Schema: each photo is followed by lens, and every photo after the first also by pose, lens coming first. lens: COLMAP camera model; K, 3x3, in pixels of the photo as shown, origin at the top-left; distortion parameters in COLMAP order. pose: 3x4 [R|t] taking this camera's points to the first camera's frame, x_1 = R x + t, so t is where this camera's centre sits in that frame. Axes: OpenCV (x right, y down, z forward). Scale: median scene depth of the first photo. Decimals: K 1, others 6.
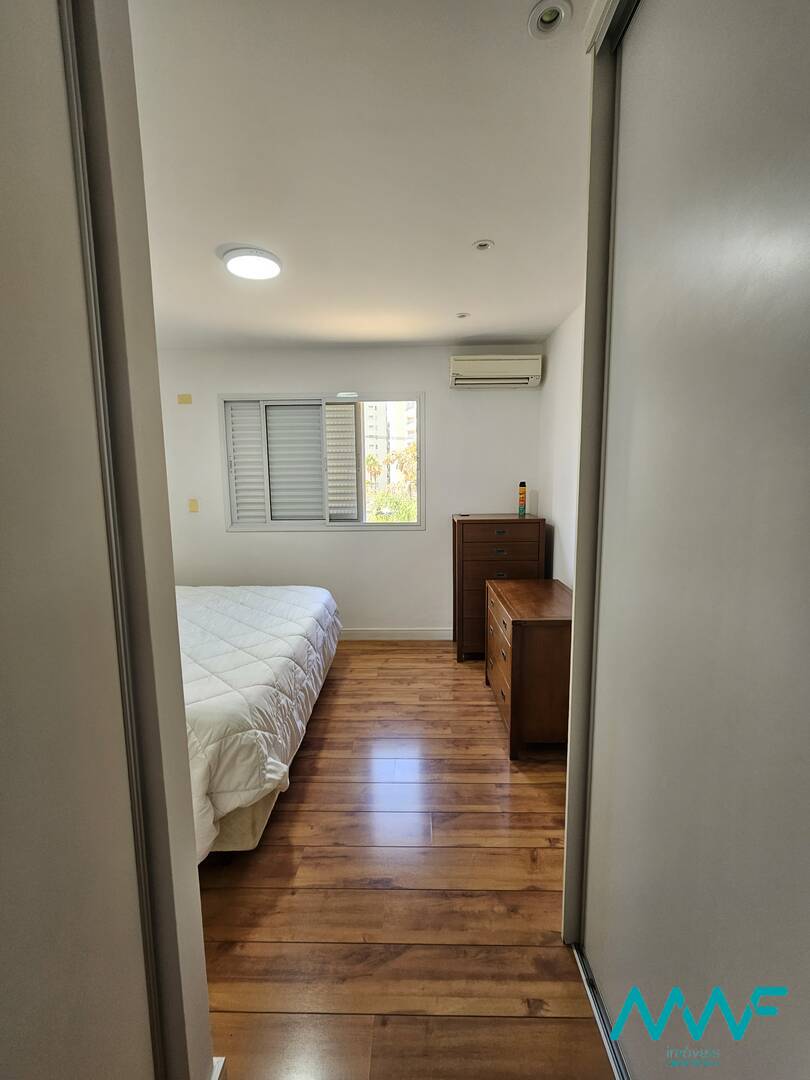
lens RADIAL K [[446.5, 0, 408.1], [0, 446.5, 538.4], [0, 0, 1]] dist [-0.002793, 0.000995]
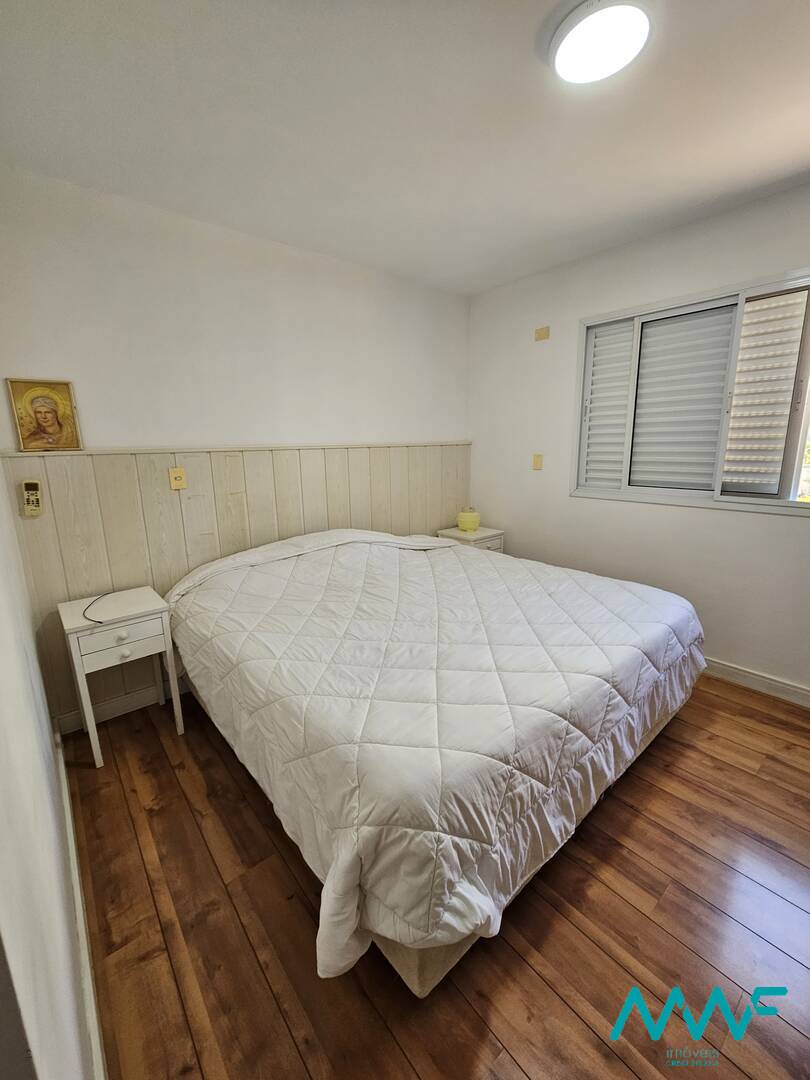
lens RADIAL K [[446.5, 0, 408.1], [0, 446.5, 538.4], [0, 0, 1]] dist [-0.002793, 0.000995]
pose [[0.662016, 0.153869, -0.733525, 0.009669], [-0.087441, 0.987872, 0.128307, -0.030530], [0.744371, -0.020801, 0.667442, 0.405107]]
